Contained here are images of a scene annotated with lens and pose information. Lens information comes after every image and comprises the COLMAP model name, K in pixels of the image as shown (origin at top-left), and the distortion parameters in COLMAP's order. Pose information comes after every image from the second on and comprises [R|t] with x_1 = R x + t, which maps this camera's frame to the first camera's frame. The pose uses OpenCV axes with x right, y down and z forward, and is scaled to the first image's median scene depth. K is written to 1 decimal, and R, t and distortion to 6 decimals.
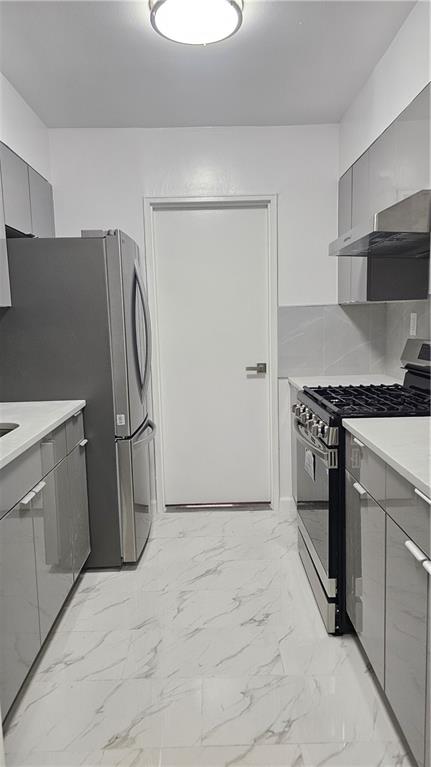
lens RADIAL K [[530.5, 0, 217.8], [0, 530.5, 360.7], [0, 0, 1]] dist [0.023770, -0.009001]
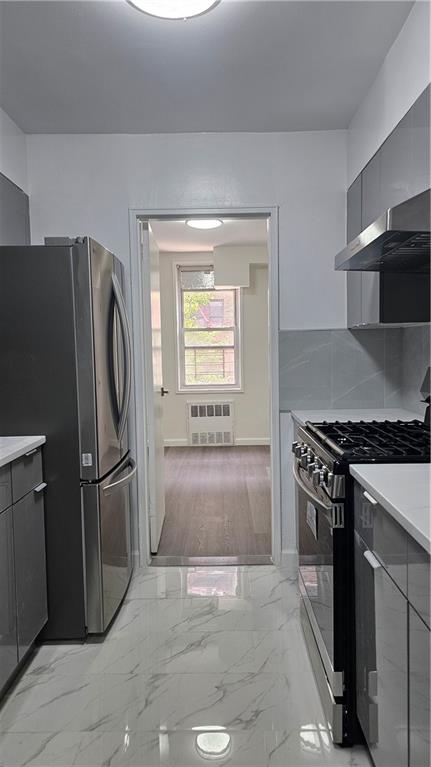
lens RADIAL K [[530.5, 0, 217.8], [0, 530.5, 360.7], [0, 0, 1]] dist [0.023770, -0.009001]
pose [[0.999654, 0.006648, -0.025463, 0.044762], [-0.008176, 0.998141, -0.060396, 0.003403], [0.025014, 0.060583, 0.997850, 0.152573]]
